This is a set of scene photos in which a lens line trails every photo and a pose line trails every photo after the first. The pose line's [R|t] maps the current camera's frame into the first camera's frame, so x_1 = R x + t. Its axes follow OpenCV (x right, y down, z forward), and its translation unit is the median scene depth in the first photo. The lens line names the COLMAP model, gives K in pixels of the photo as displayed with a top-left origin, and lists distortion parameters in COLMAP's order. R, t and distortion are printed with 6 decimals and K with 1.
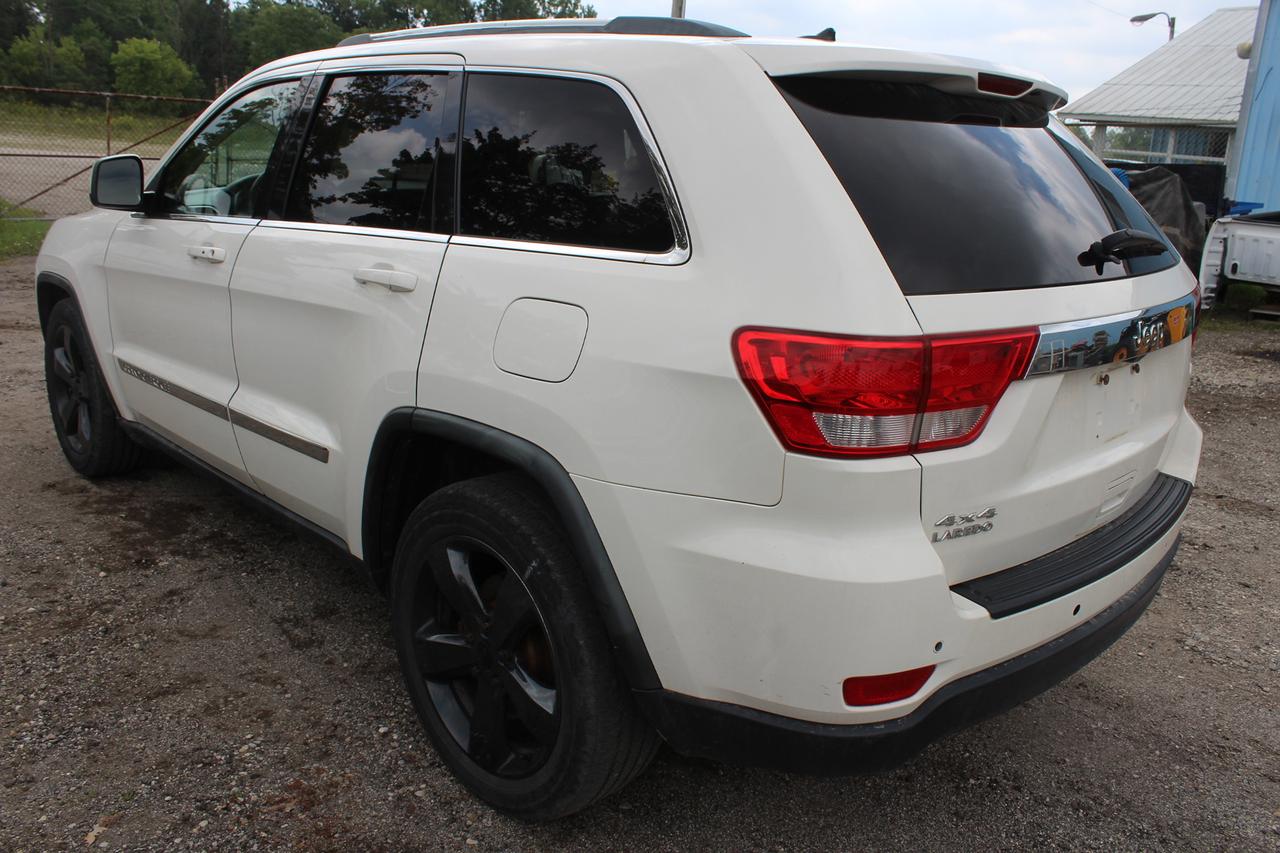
lens RADIAL K [[1062.1, 0, 625.8], [0, 1062.1, 414.9], [0, 0, 1]] dist [-0.183518, 0.166274]
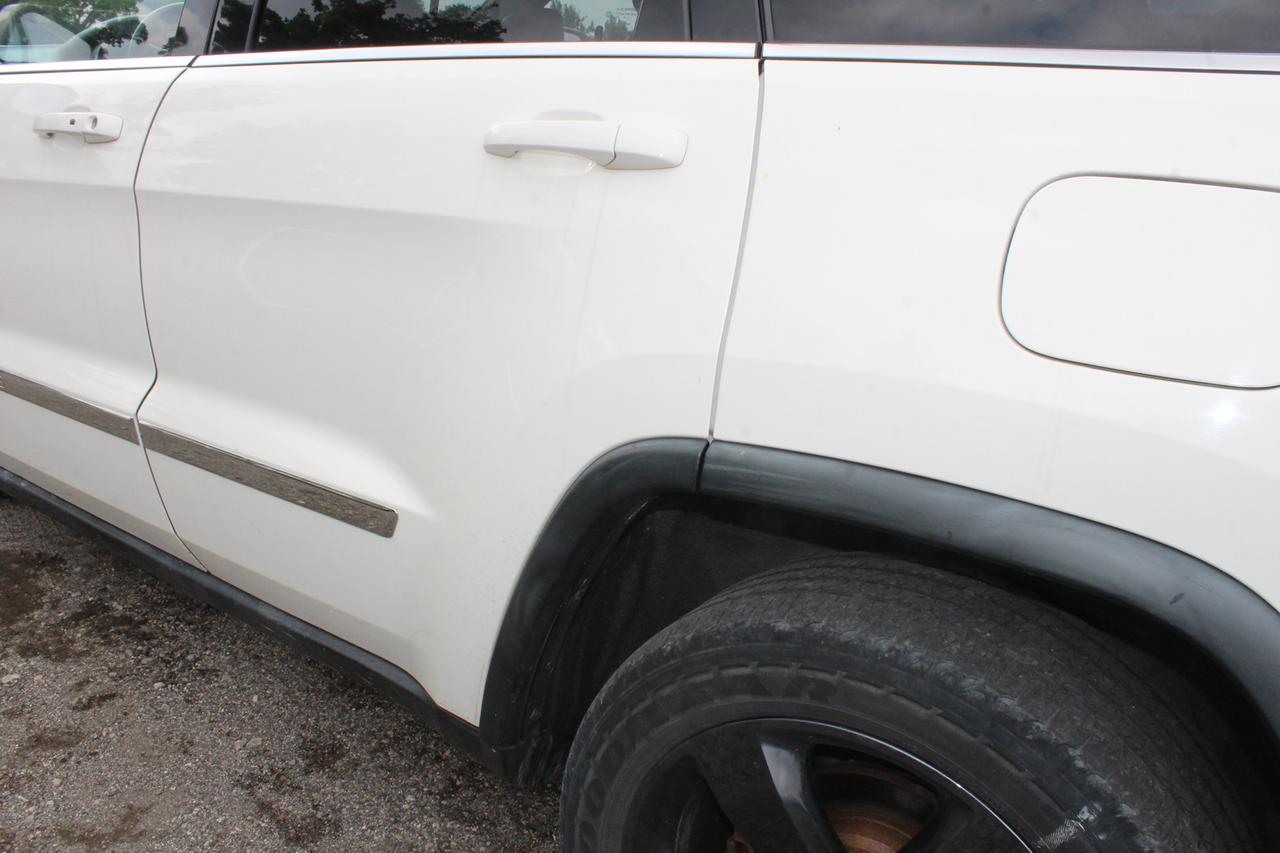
lens RADIAL K [[1062.1, 0, 625.8], [0, 1062.1, 414.9], [0, 0, 1]] dist [-0.183518, 0.166274]
pose [[0.984932, -0.041504, 0.167890, -0.283771], [0.032330, 0.997850, 0.057008, -0.039027], [-0.169895, -0.050721, 0.984156, 0.554375]]
